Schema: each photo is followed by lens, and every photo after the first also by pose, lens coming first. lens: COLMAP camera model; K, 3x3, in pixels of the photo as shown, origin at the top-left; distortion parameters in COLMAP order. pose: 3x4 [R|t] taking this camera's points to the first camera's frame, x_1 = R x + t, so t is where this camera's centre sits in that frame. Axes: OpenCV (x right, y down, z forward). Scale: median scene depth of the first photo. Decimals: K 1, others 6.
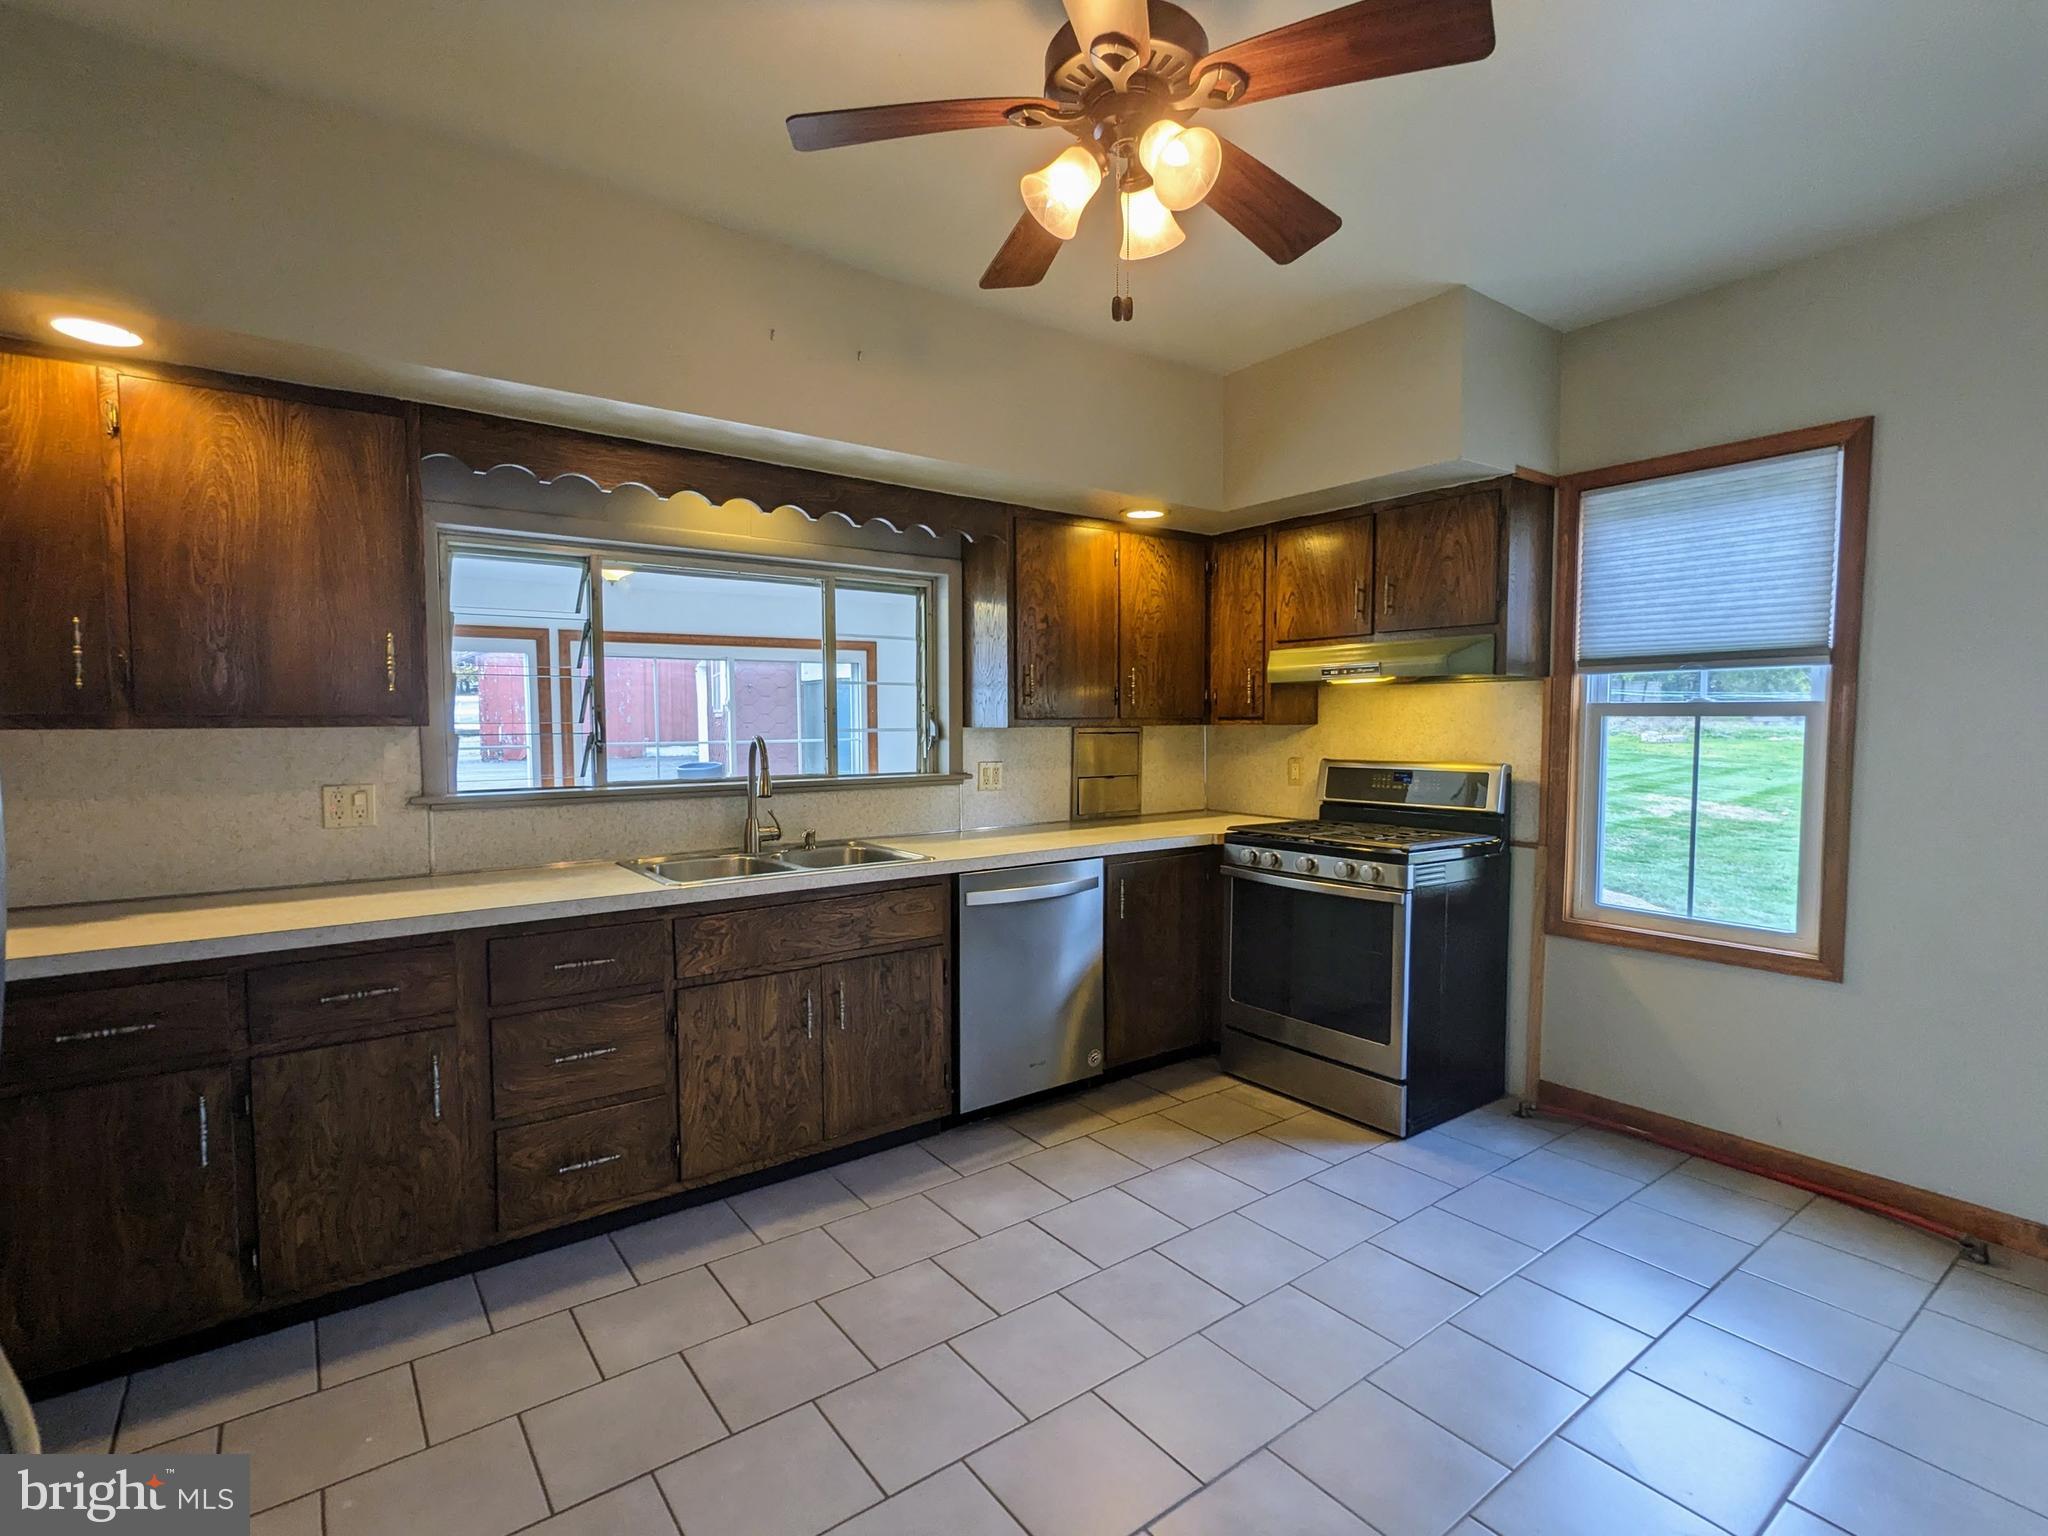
lens RADIAL K [[982.5, 0, 1021.1], [0, 982.5, 772.1], [0, 0, 1]] dist [0.004179, 0.001740]
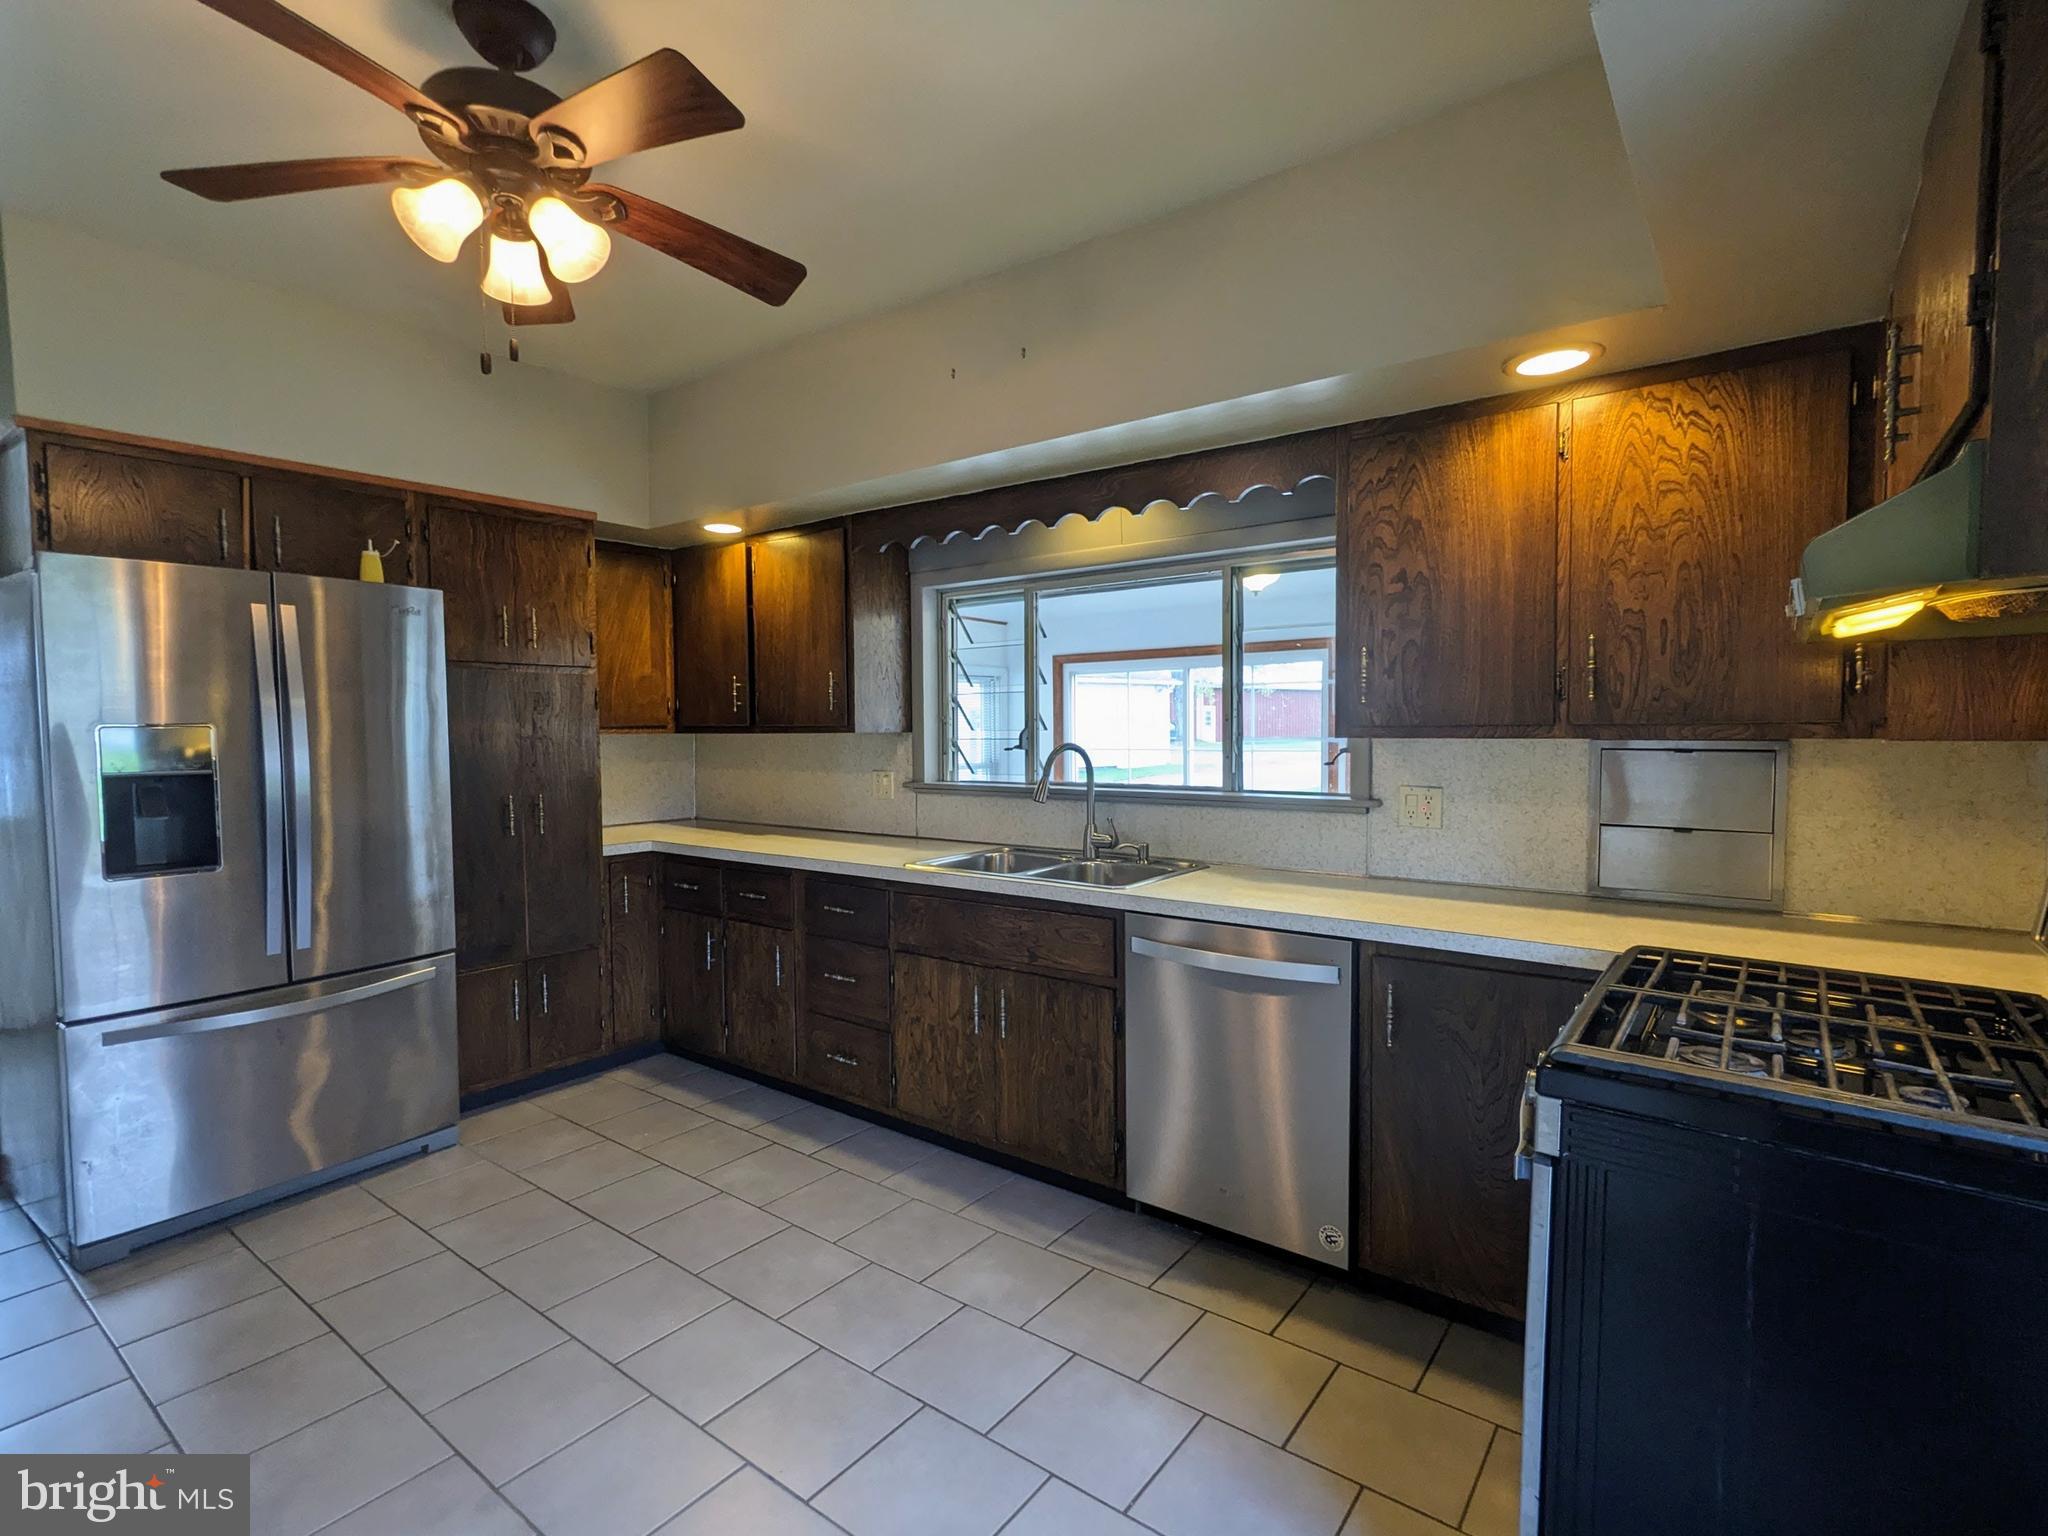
lens RADIAL K [[982.5, 0, 1022.2], [0, 982.5, 770.7], [0, 0, 1]] dist [0.004179, 0.001740]
pose [[0.280261, 0.046865, -0.958779, 0.749686], [-0.044236, 0.998377, 0.035870, -0.045382], [0.958904, 0.032360, 0.281879, 0.707334]]
